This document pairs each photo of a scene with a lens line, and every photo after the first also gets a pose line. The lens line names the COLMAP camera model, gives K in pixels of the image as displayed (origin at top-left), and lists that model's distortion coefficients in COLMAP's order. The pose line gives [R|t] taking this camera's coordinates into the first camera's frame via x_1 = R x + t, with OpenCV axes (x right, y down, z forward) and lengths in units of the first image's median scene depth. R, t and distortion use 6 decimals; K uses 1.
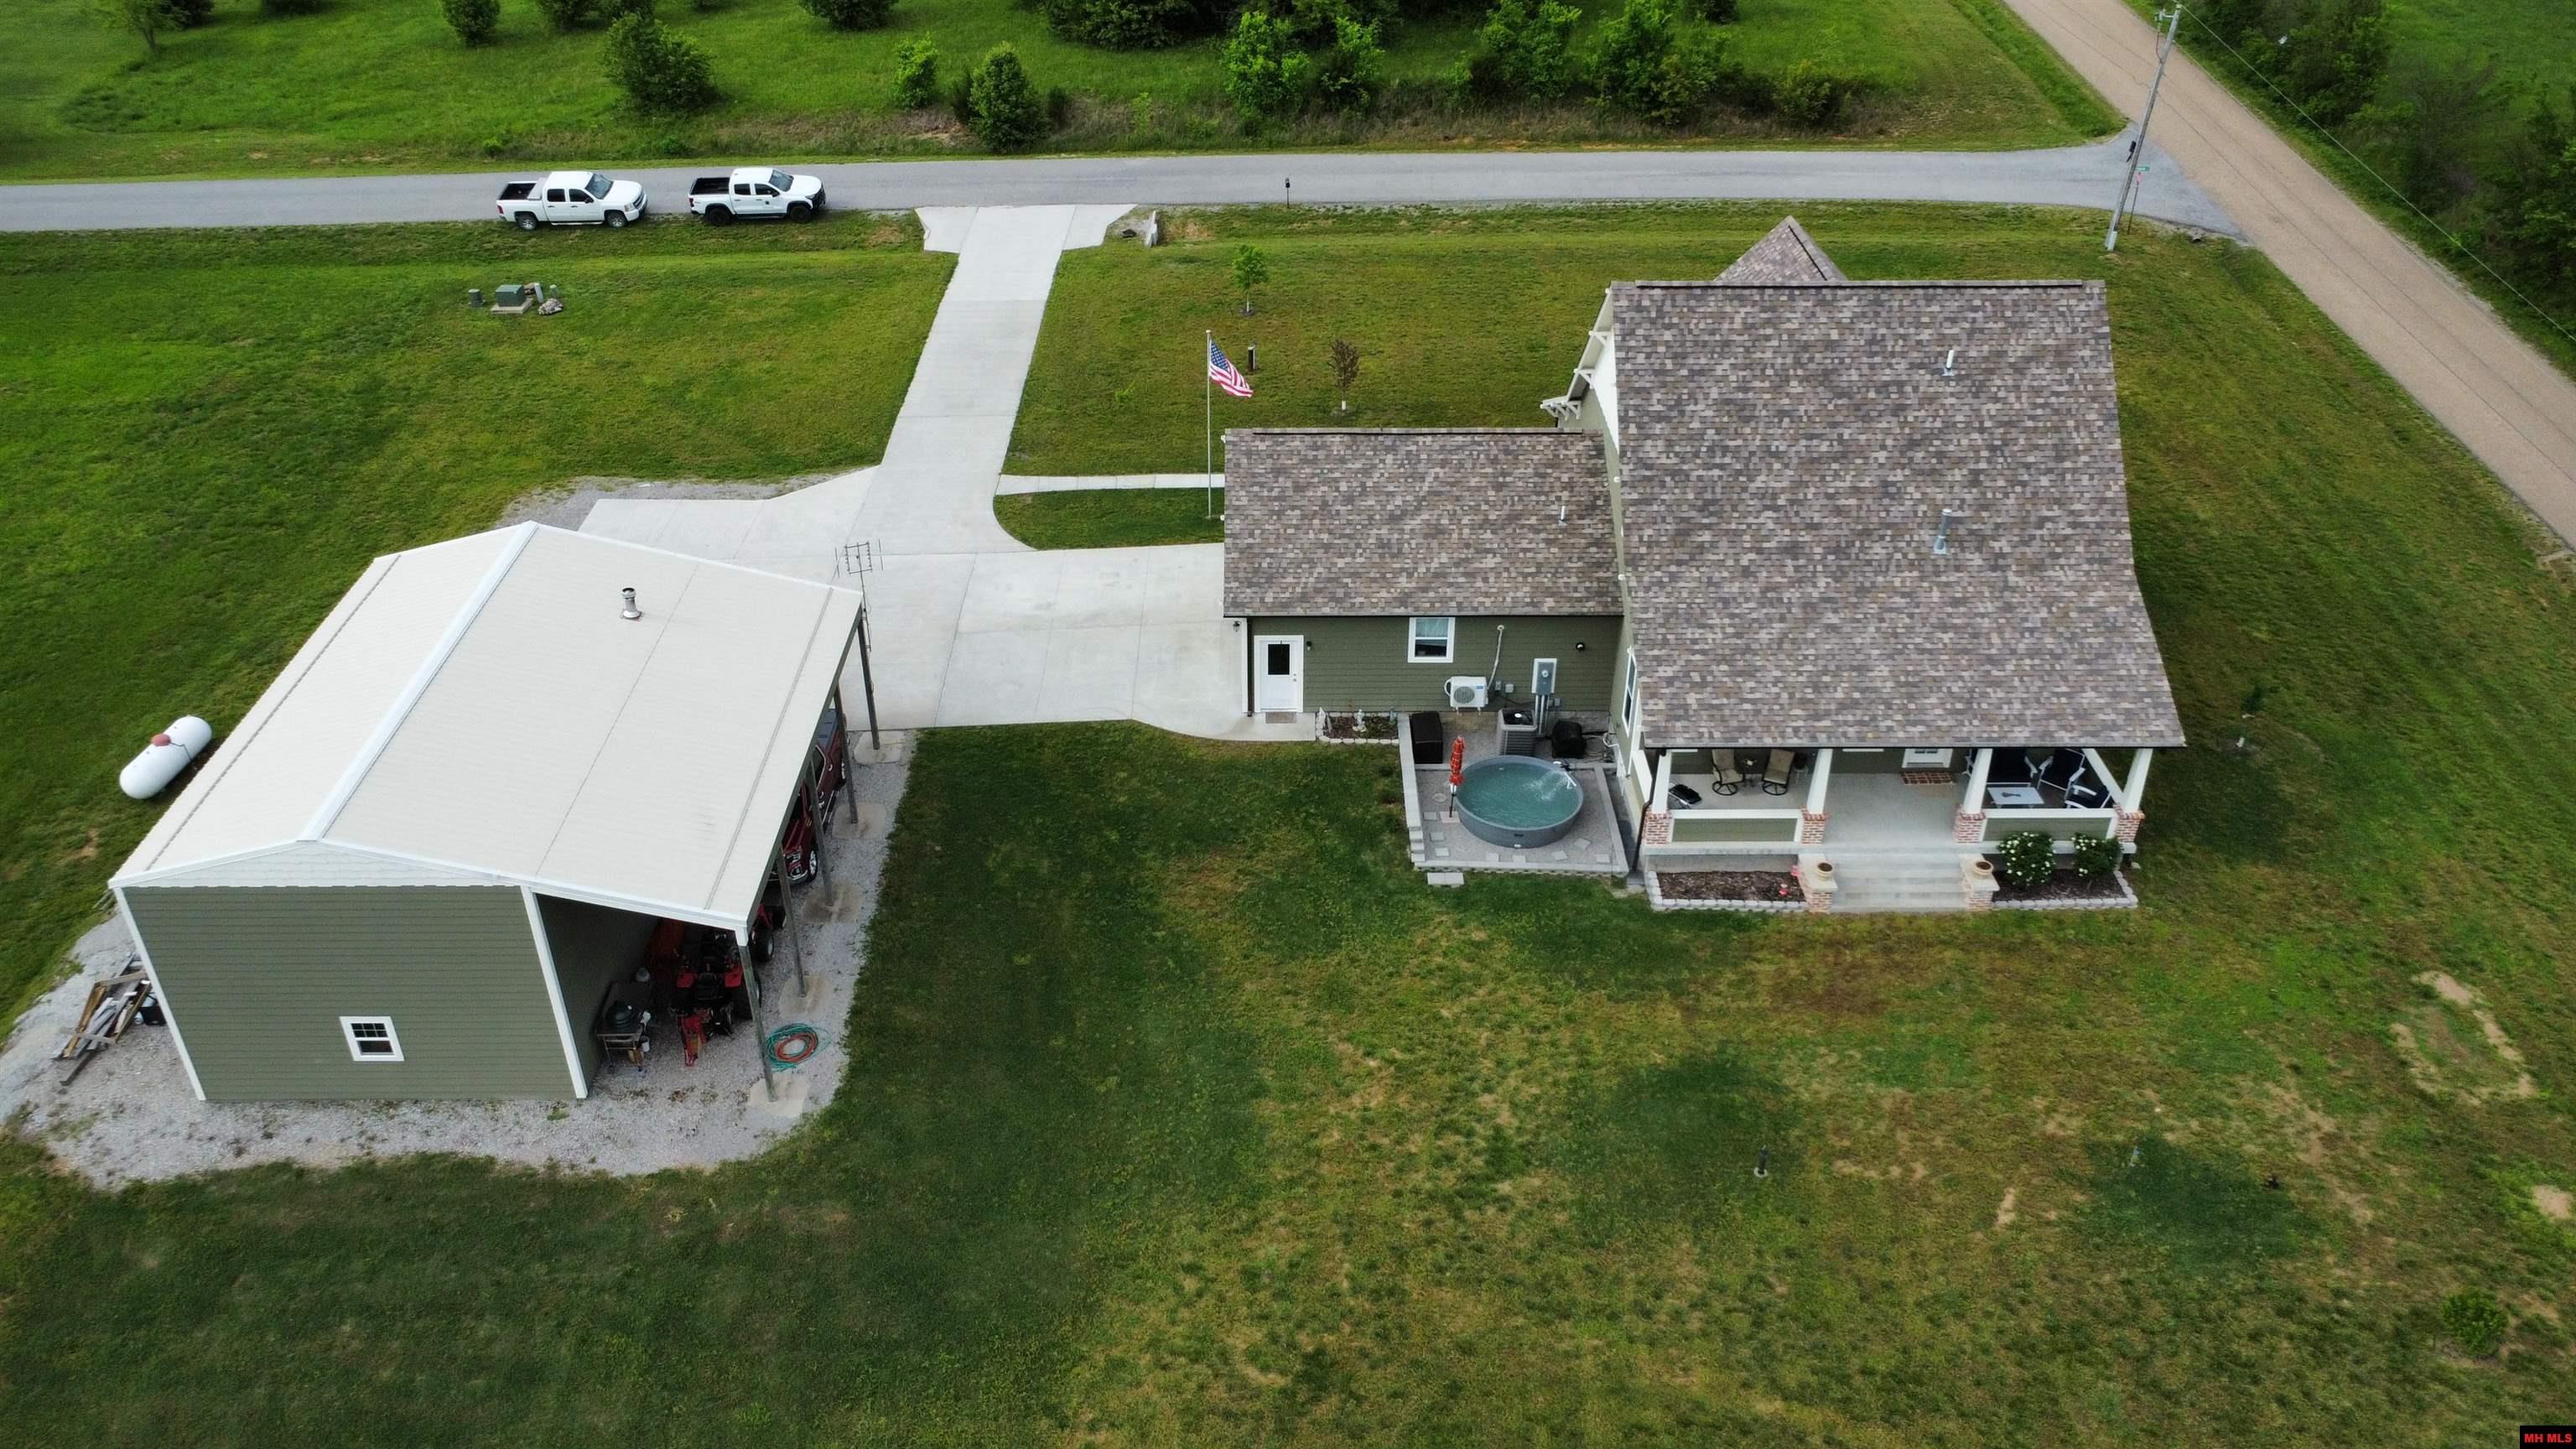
lens RADIAL K [[1930.7, 0, 1288.0], [0, 1930.7, 724.5], [0, 0, 1]] dist [0.006222, -0.003105]
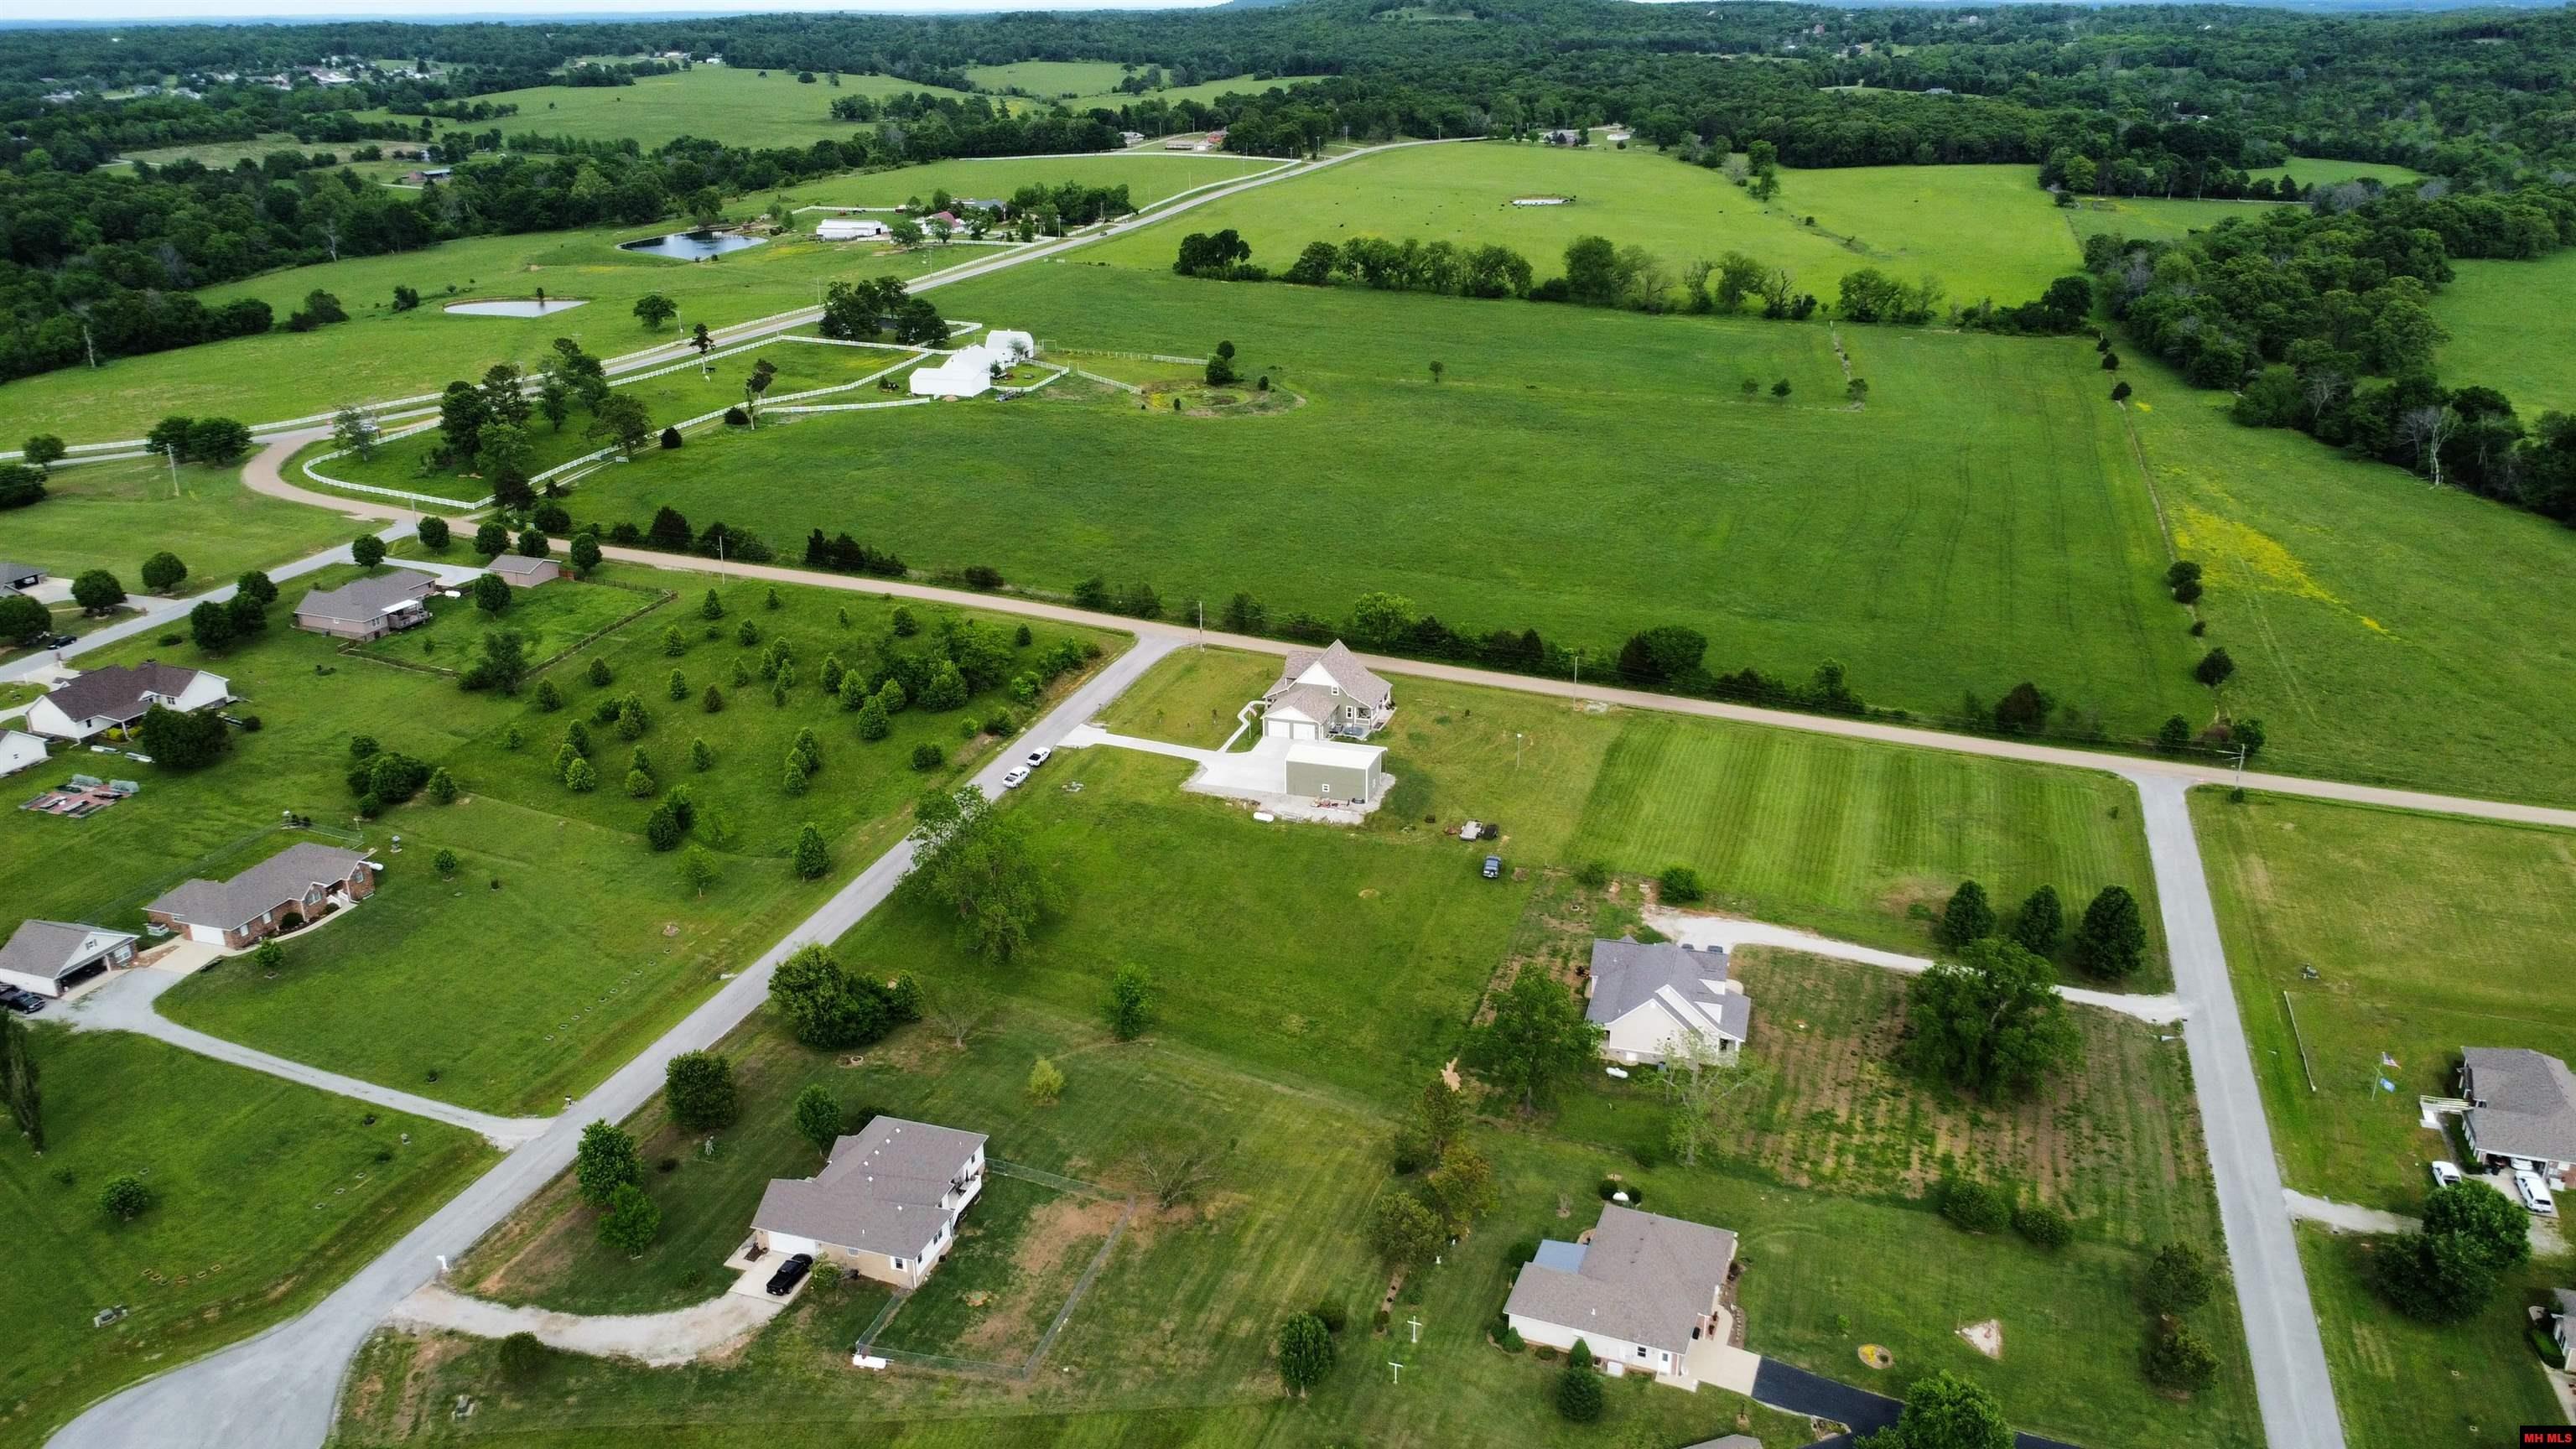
lens RADIAL K [[1930.7, 0, 1288.0], [0, 1930.7, 724.5], [0, 0, 1]] dist [0.006222, -0.003105]
pose [[0.313128, -0.339971, 0.886776, -4.226187], [0.523401, 0.840908, 0.137569, -0.734332], [-0.792466, 0.421063, 0.441253, -1.277043]]
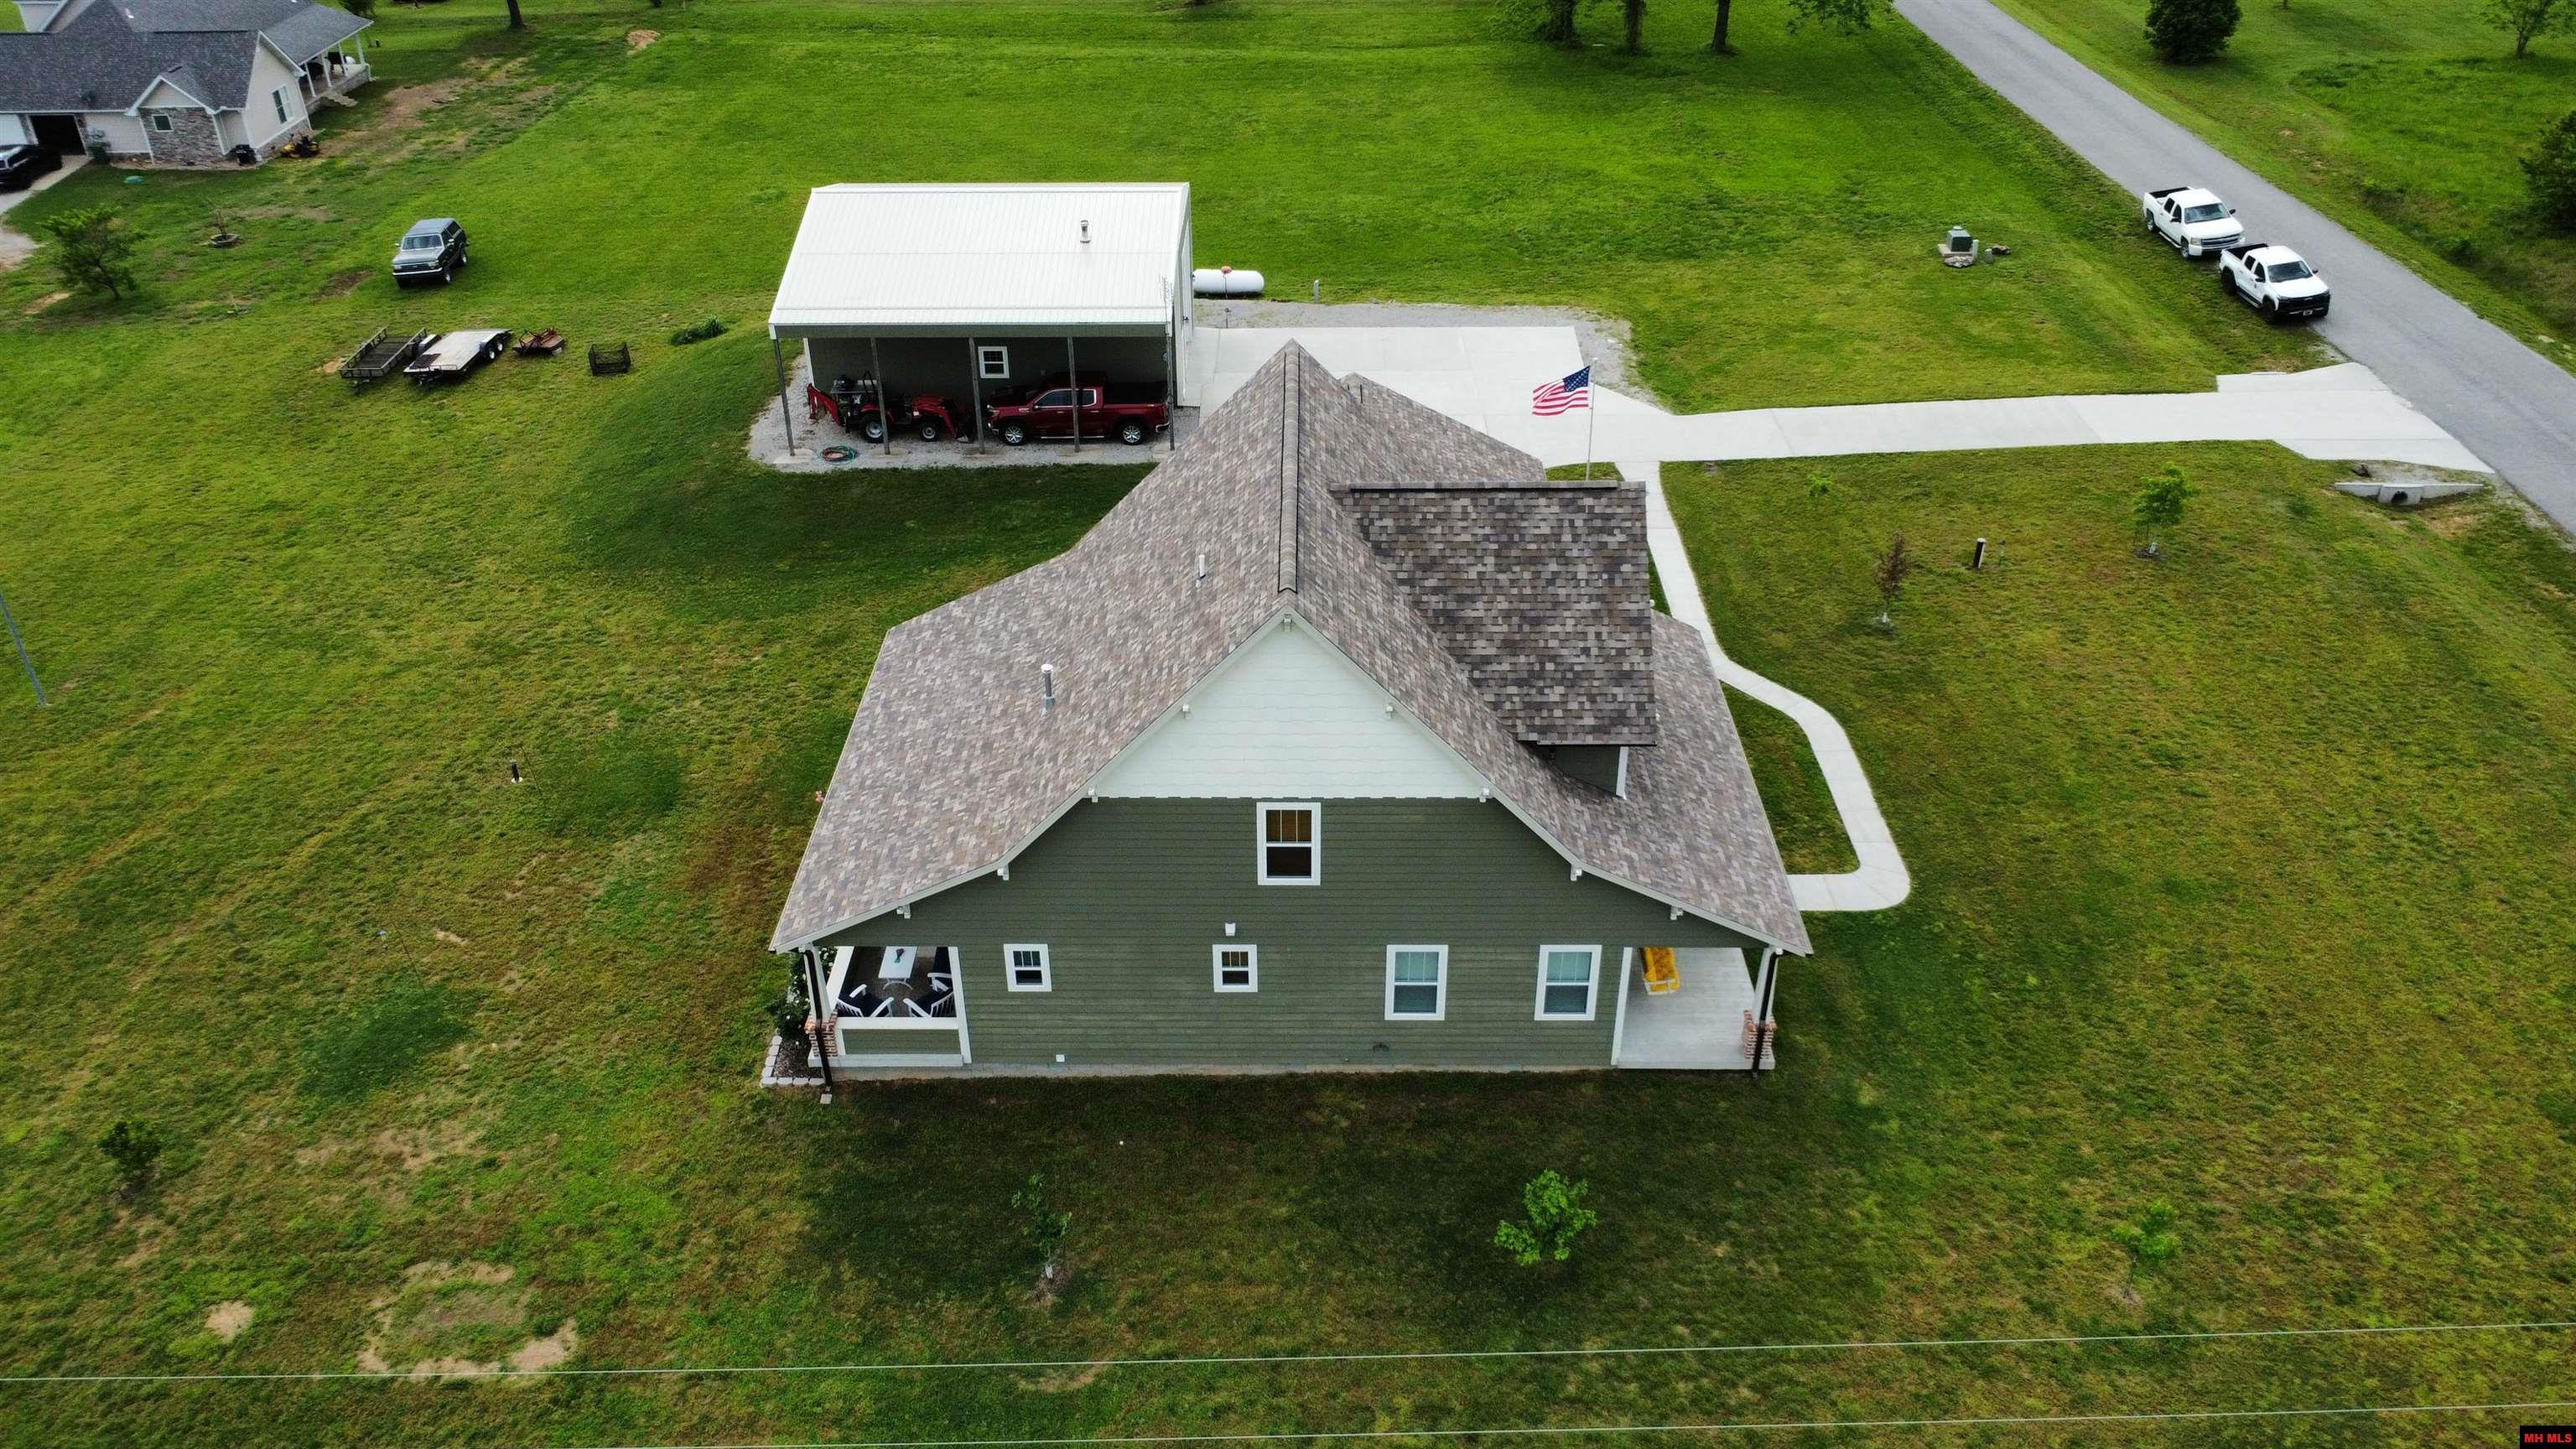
lens RADIAL K [[1930.7, 0, 1288.0], [0, 1930.7, 724.5], [0, 0, 1]] dist [0.006222, -0.003105]
pose [[-0.020329, 0.529853, -0.847846, 0.735777], [-0.535874, 0.710149, 0.456649, -0.367946], [0.844053, 0.463622, 0.269497, 0.607686]]
